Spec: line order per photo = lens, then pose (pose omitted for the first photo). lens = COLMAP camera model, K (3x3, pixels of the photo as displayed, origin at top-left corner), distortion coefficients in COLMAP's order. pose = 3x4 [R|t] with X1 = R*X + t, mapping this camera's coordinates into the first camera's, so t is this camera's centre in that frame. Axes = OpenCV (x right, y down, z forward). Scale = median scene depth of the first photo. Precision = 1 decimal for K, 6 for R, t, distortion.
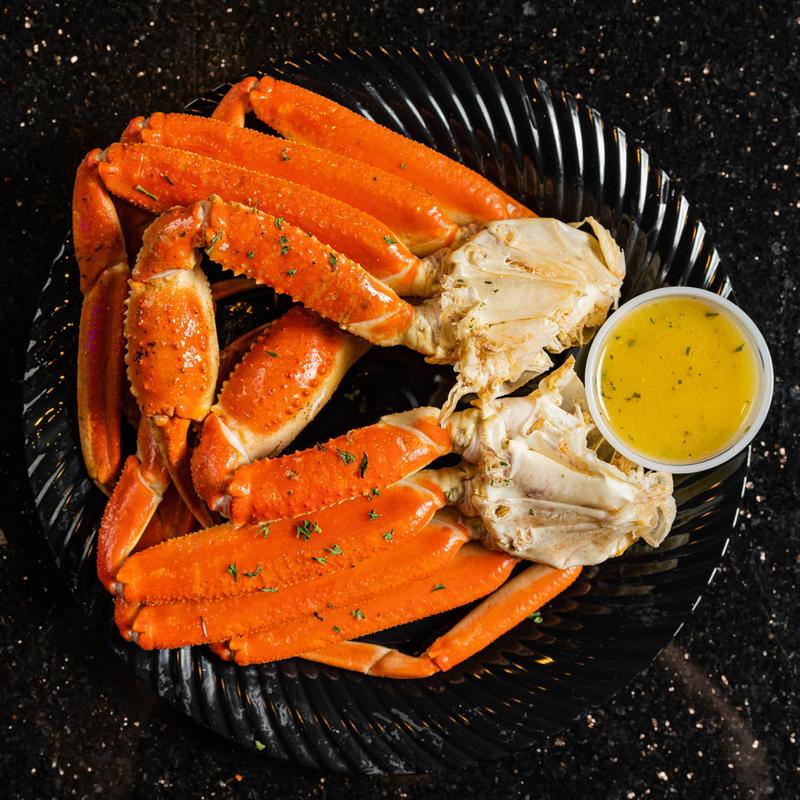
lens RADIAL K [[1839.9, 0, 357.1], [0, 1839.9, 398.9], [0, 0, 1]] dist [0.000568, -0.222839]
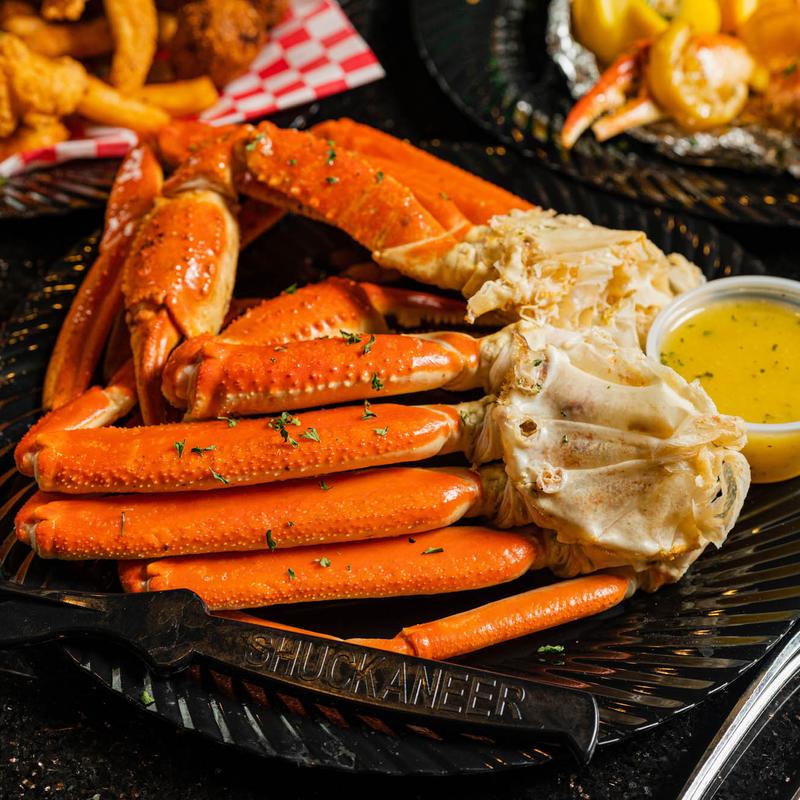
lens RADIAL K [[1839.9, 0, 357.1], [0, 1839.9, 398.9], [0, 0, 1]] dist [0.000568, -0.222839]
pose [[0.979715, 0.136249, -0.146953, 0.122058], [-0.200365, 0.679147, -0.706125, 0.630495], [0.003594, 0.721245, 0.692670, 0.442873]]
